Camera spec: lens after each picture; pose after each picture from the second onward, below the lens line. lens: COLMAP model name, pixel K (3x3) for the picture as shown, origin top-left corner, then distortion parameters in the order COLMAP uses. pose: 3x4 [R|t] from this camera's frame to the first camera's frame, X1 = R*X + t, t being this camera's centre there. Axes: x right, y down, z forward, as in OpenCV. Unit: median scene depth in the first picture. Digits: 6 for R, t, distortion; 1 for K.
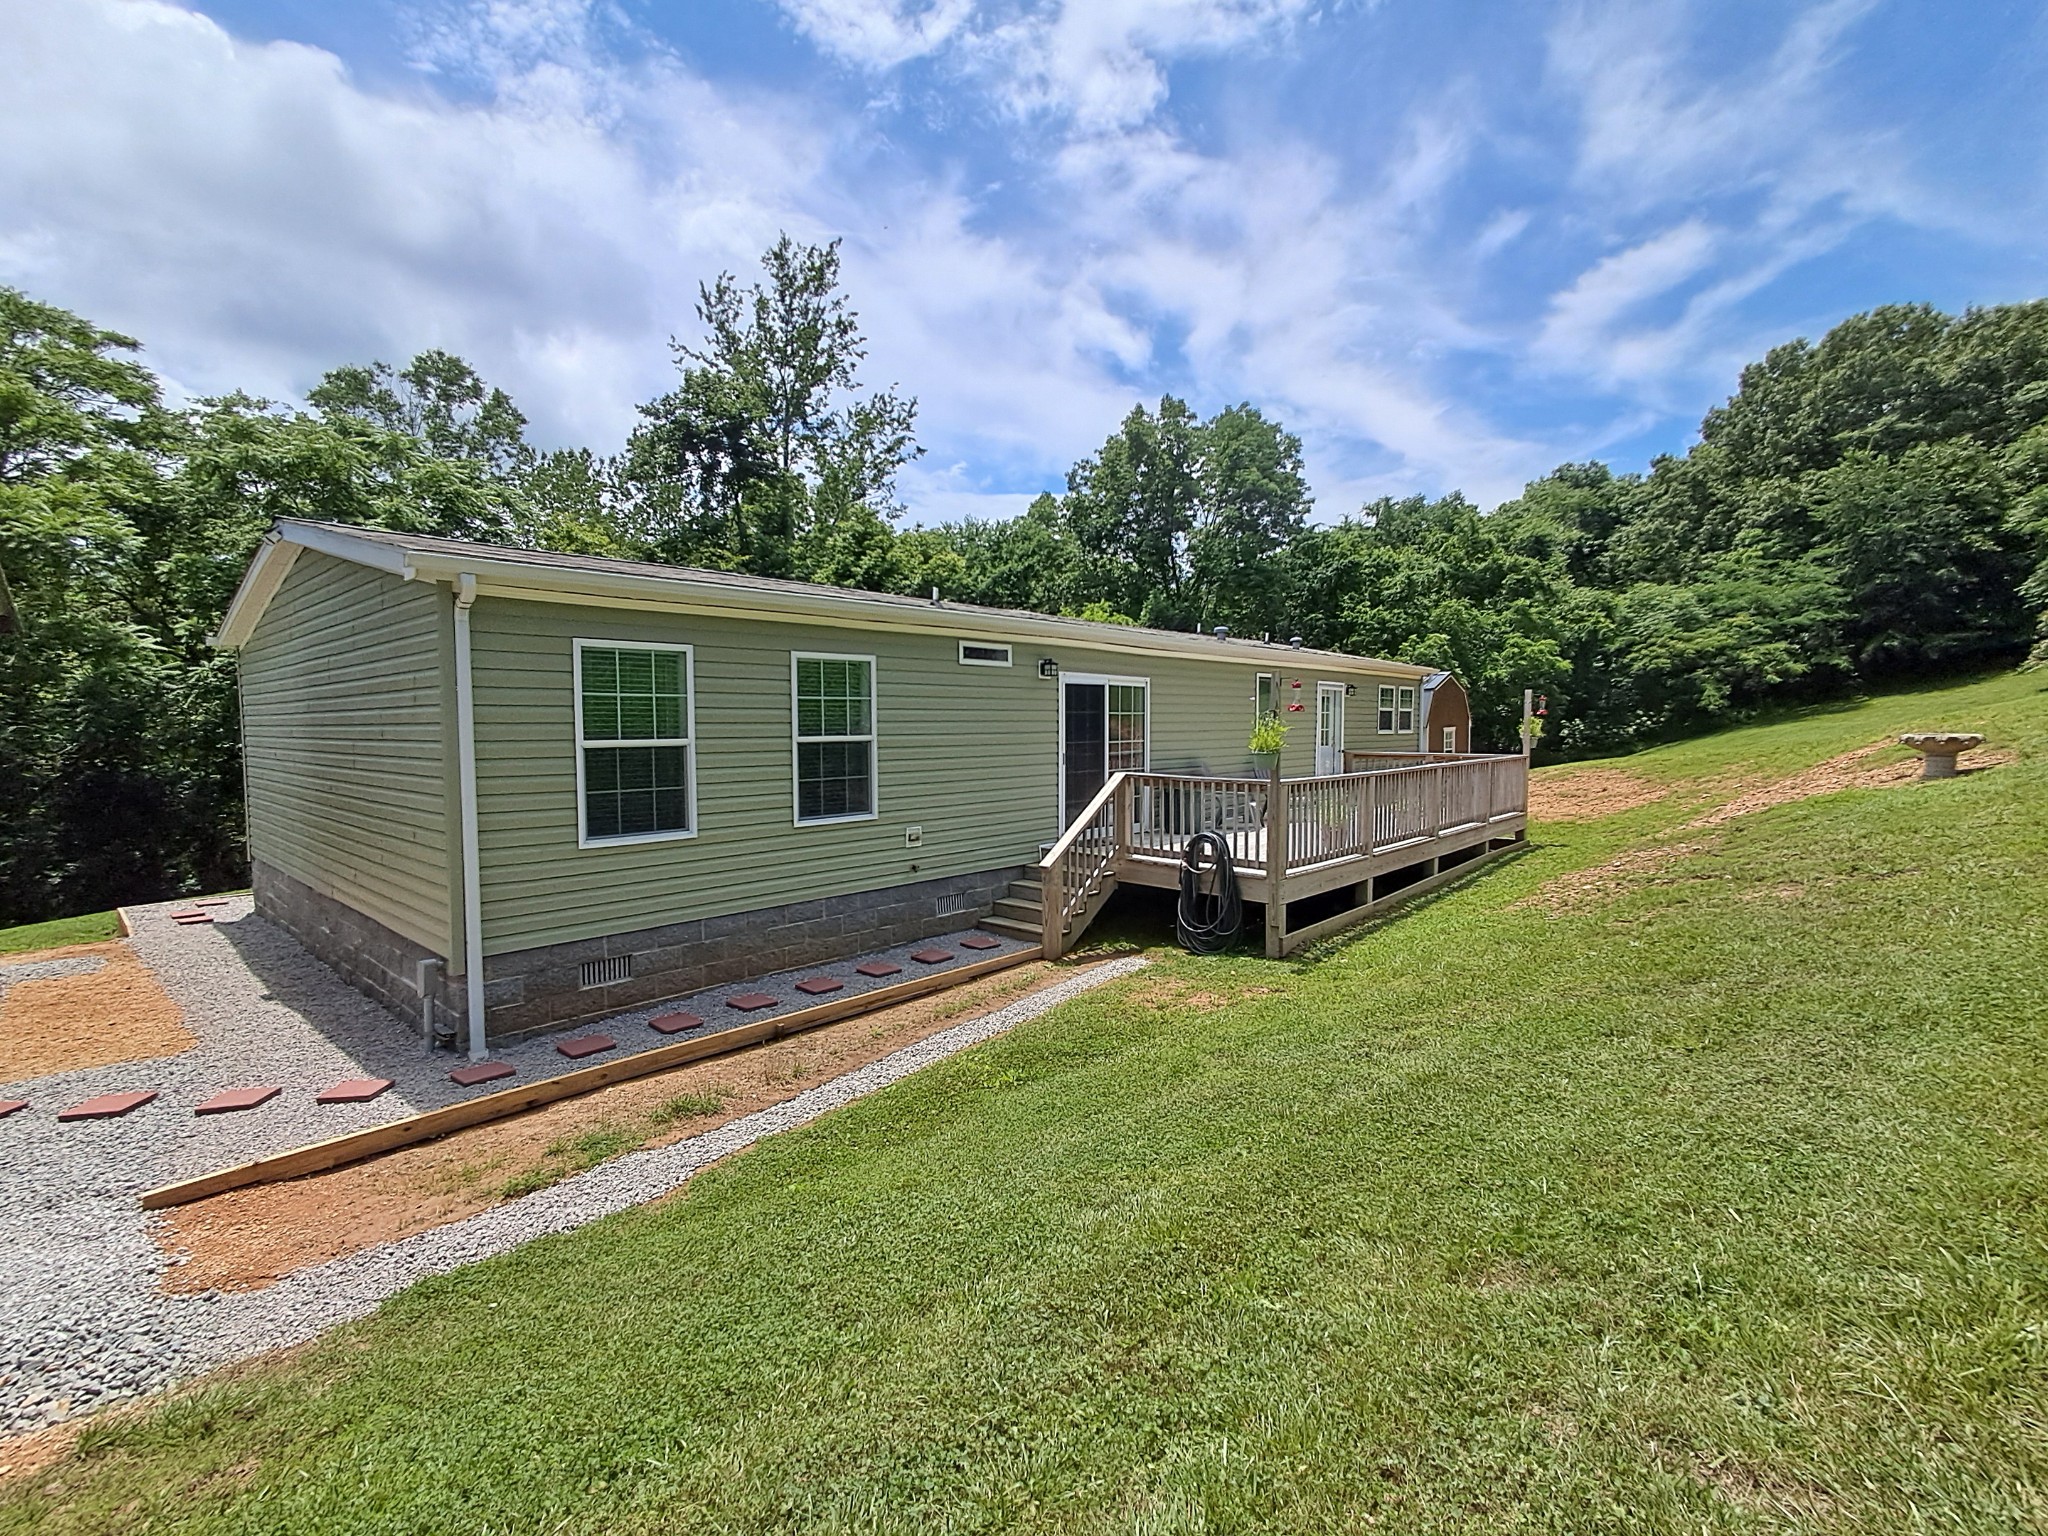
lens RADIAL K [[925.9, 0, 1031.0], [0, 925.9, 774.8], [0, 0, 1]] dist [0.014128, -0.011431]
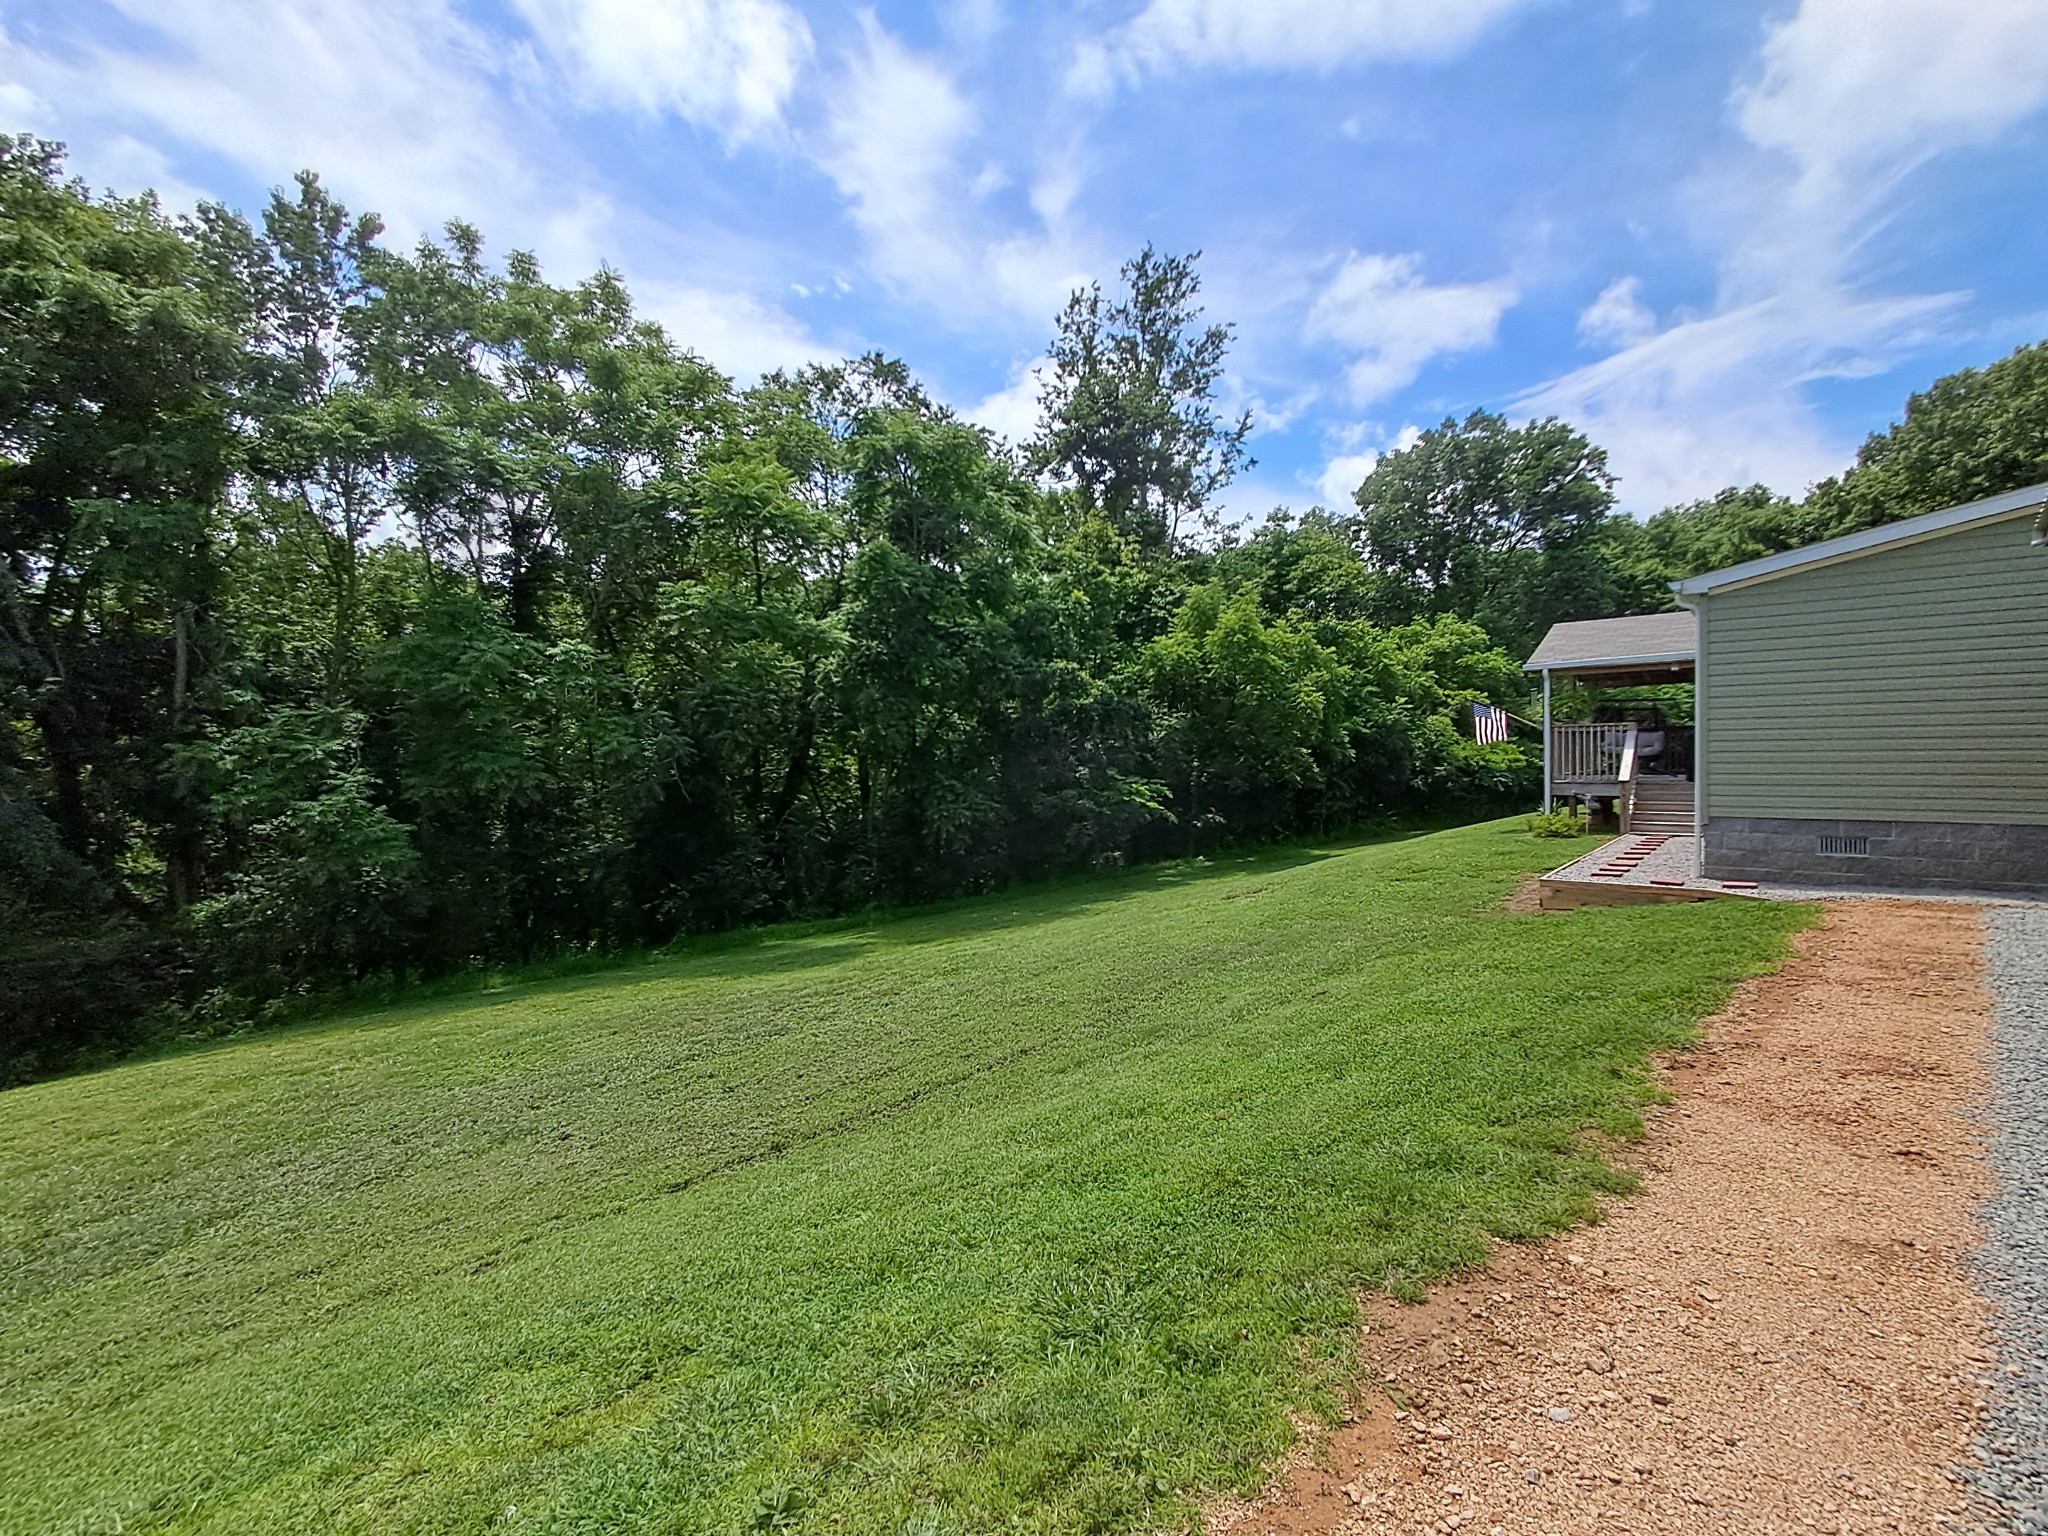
lens RADIAL K [[929.9, 0, 993.1], [0, 929.9, 767.1], [0, 0, 1]] dist [0.032154, -0.013582]
pose [[0.997870, -0.011365, 0.064237, -0.393680], [0.014642, 0.998603, -0.050779, 0.023436], [-0.063570, 0.051611, 0.996642, 0.022589]]
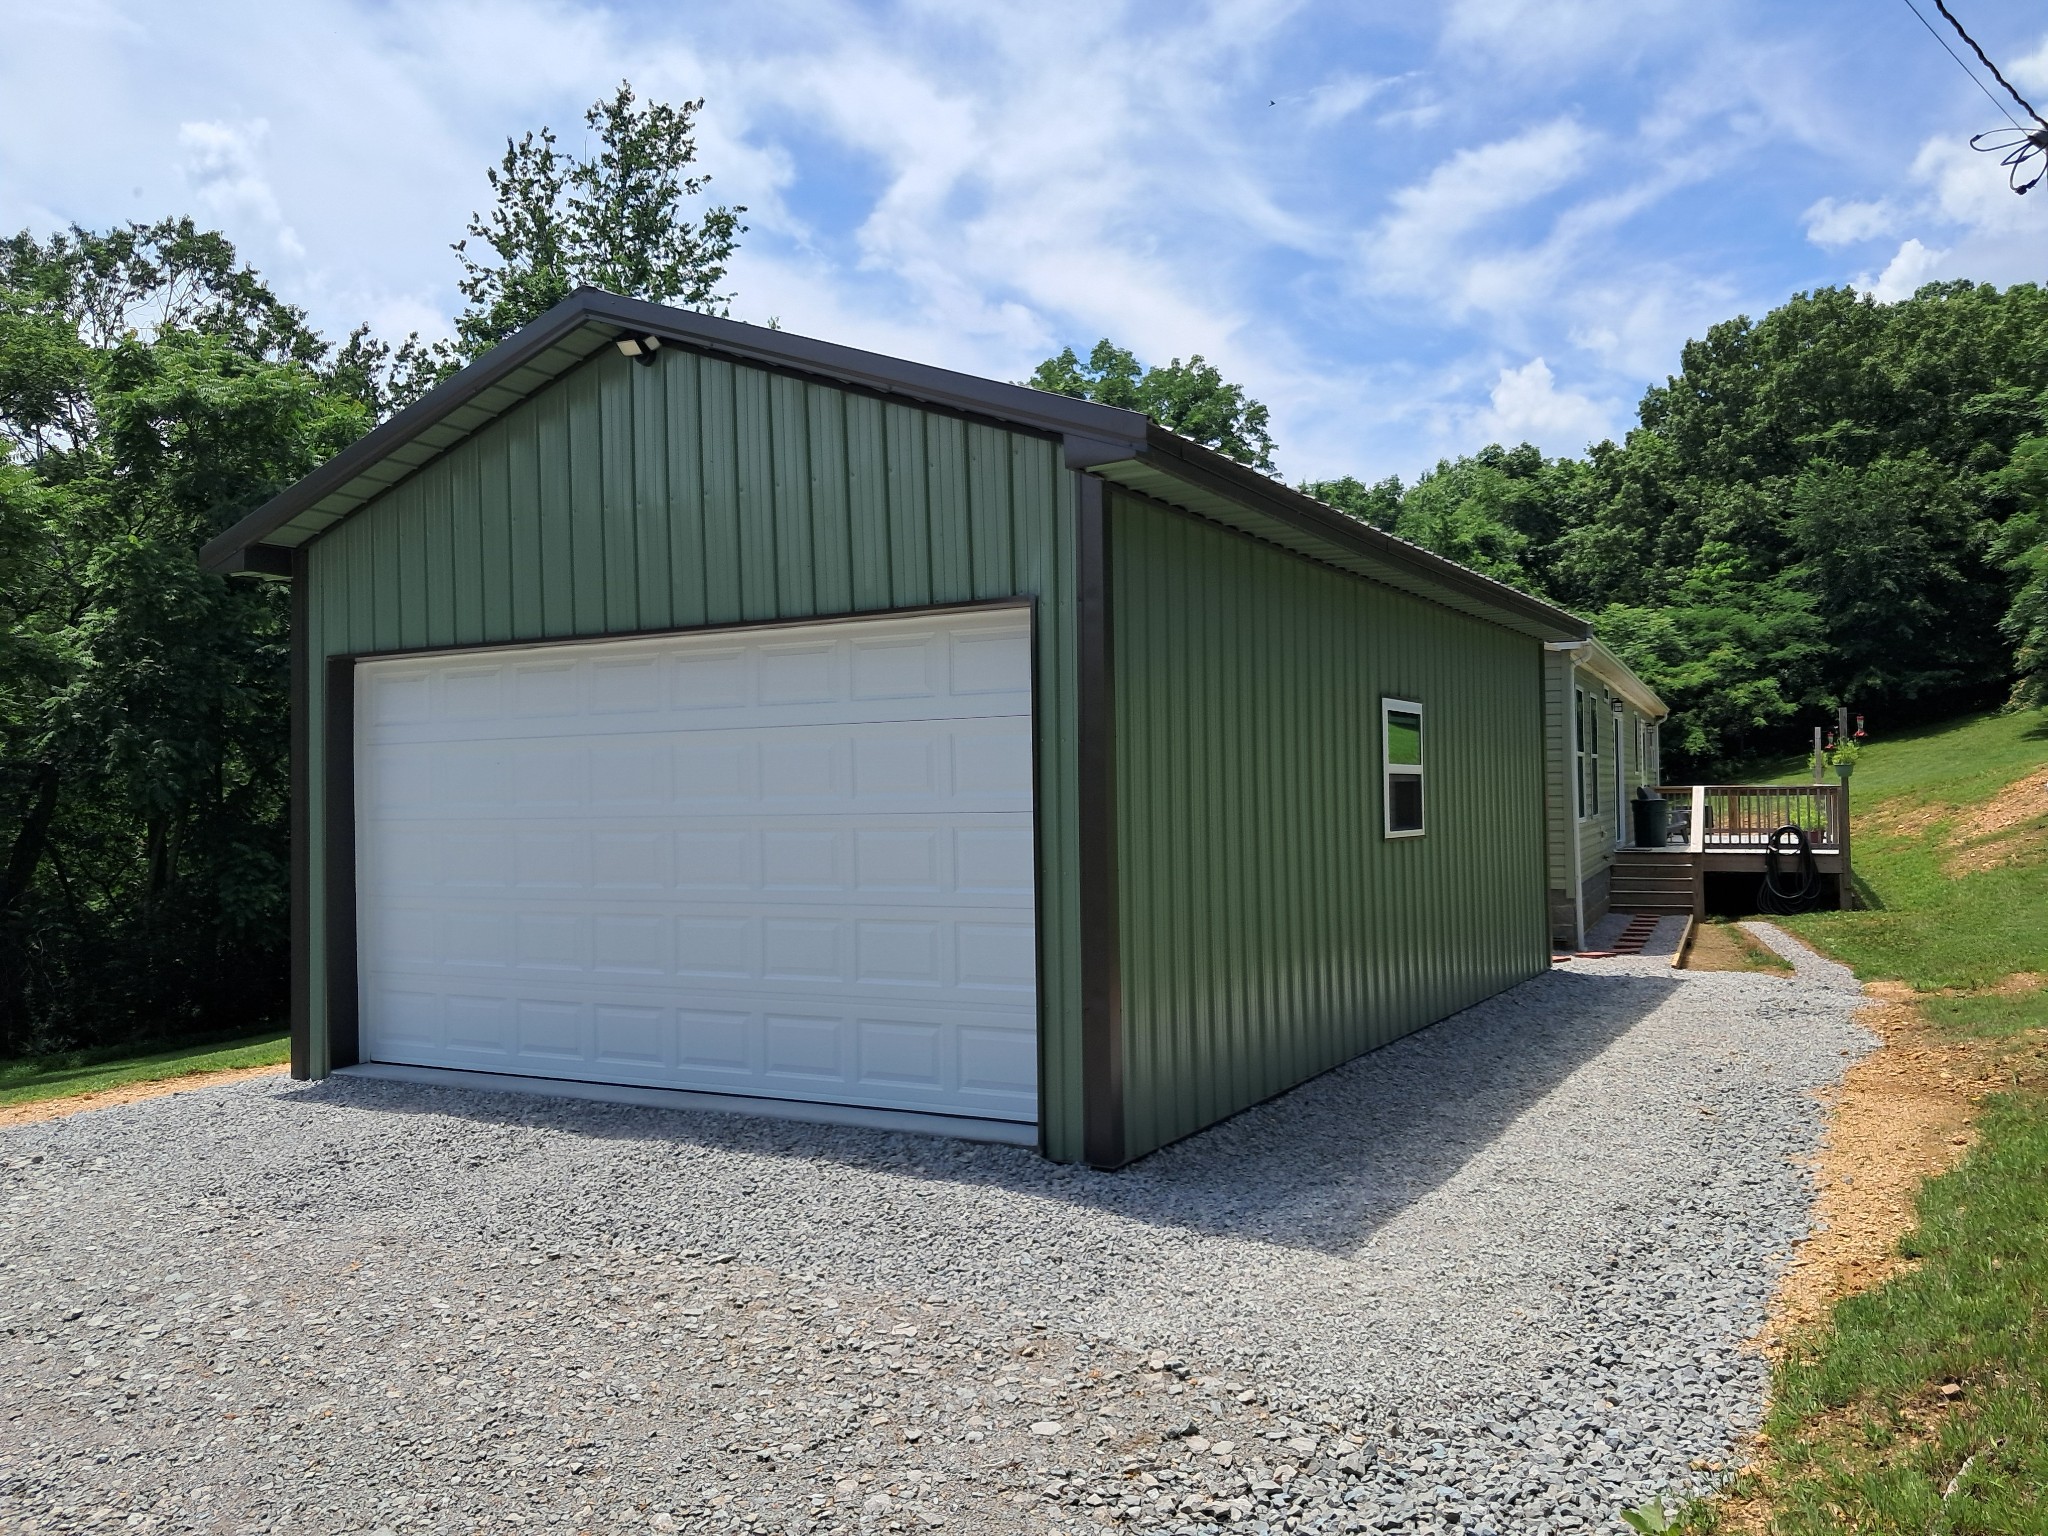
lens RADIAL K [[1692.6, 0, 1017.4], [0, 1692.6, 761.0], [0, 0, 1]] dist [0.009916, -0.002555]
pose [[0.944775, -0.003302, 0.327704, -0.318480], [0.031061, 0.996350, -0.079511, 0.030579], [-0.326246, 0.085298, 0.941429, -0.205383]]
